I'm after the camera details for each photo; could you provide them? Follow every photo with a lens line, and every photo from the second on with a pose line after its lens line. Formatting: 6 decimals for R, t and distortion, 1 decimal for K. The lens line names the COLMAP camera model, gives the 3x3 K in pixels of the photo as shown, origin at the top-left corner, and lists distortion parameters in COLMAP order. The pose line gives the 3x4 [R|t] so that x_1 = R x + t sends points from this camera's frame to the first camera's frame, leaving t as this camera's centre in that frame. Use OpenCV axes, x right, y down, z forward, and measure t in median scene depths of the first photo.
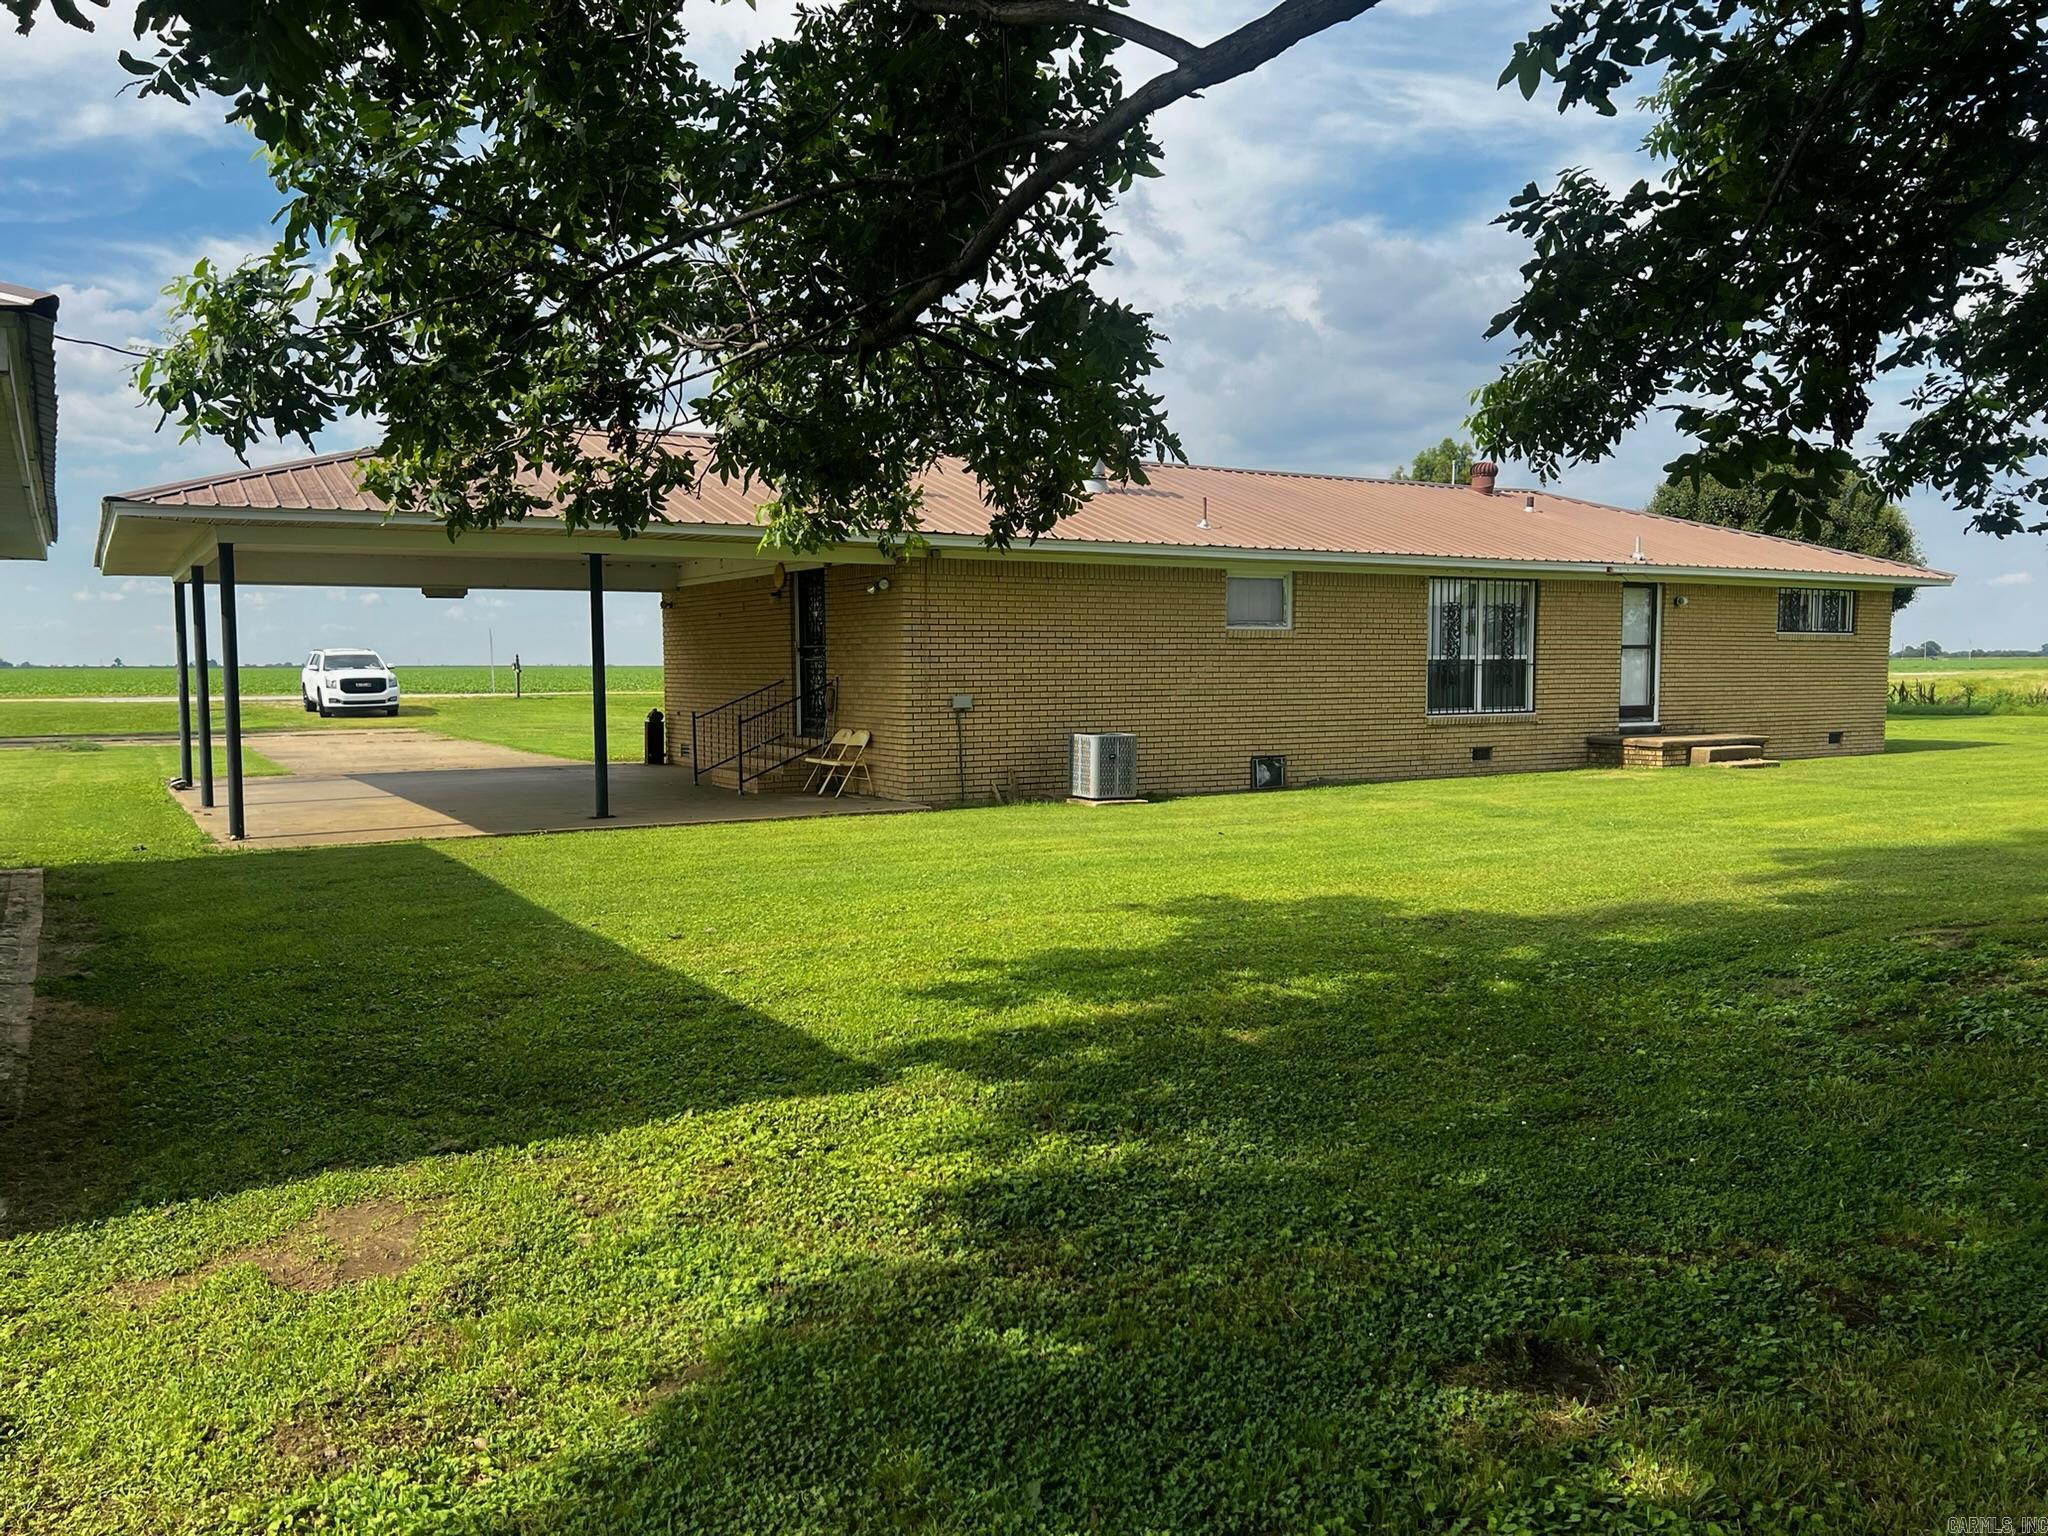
lens RADIAL K [[1573.6, 0, 1013.7], [0, 1573.6, 769.6], [0, 0, 1]] dist [0.073264, -0.094910]
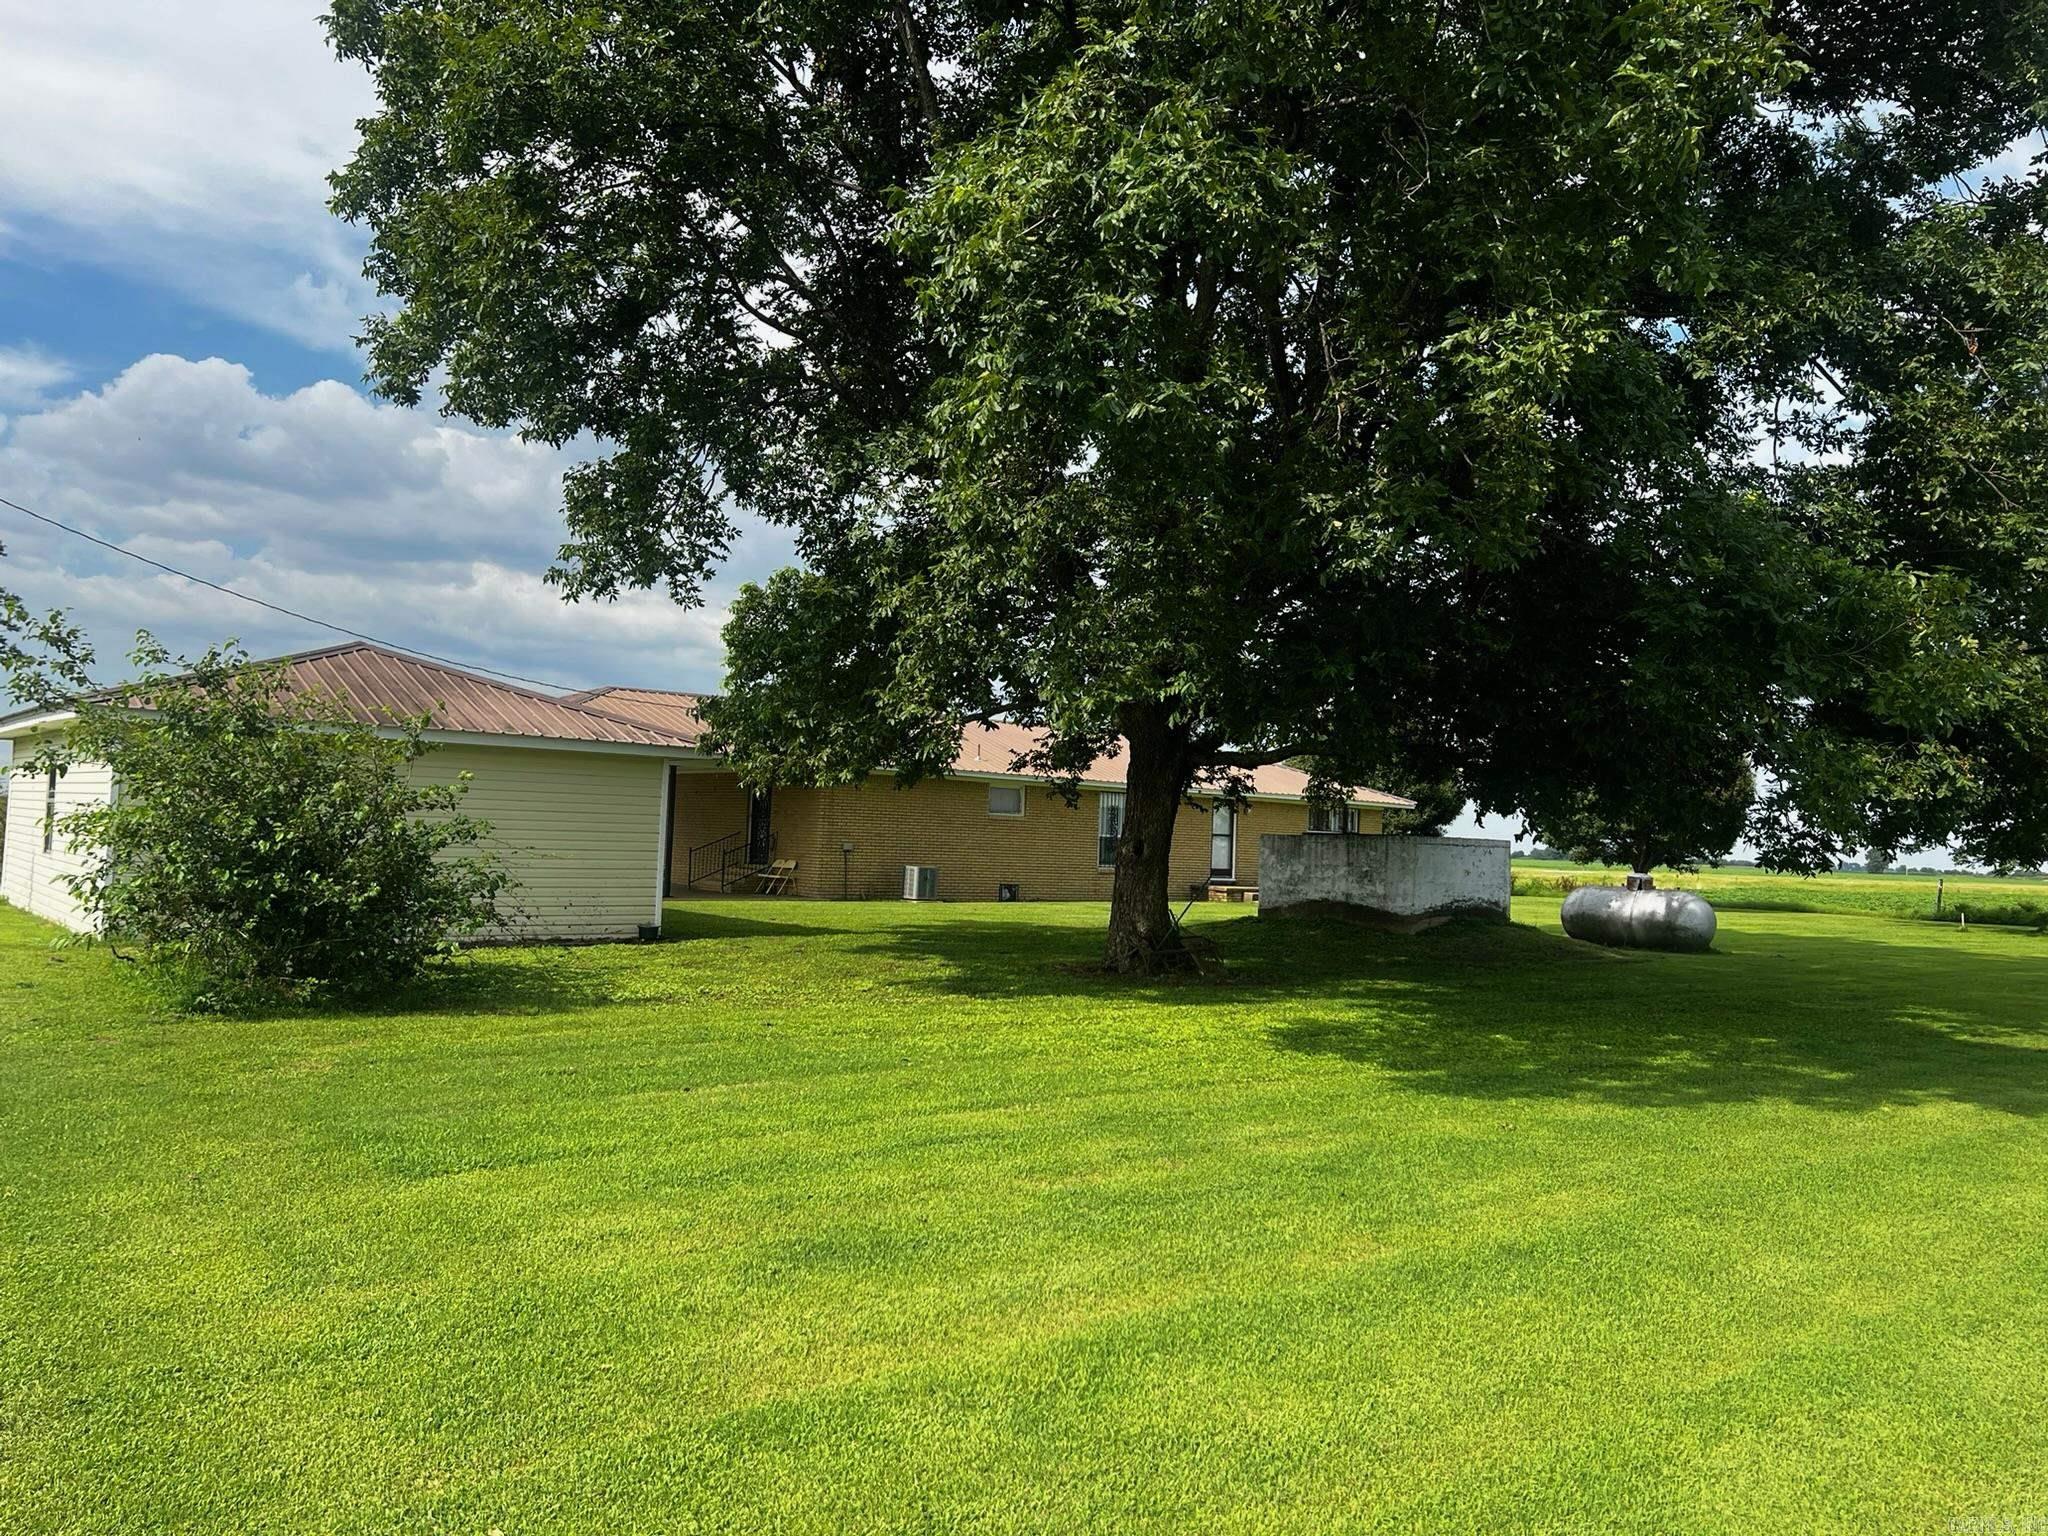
lens RADIAL K [[1549.0, 0, 1024.0], [0, 1549.0, 768.0], [0, 0, 1]] dist [0.057813, -0.065905]
pose [[0.992178, 0.050290, 0.114253, -0.114840], [-0.037239, 0.992826, -0.113623, 0.192216], [-0.119147, 0.108480, 0.986933, -2.511587]]
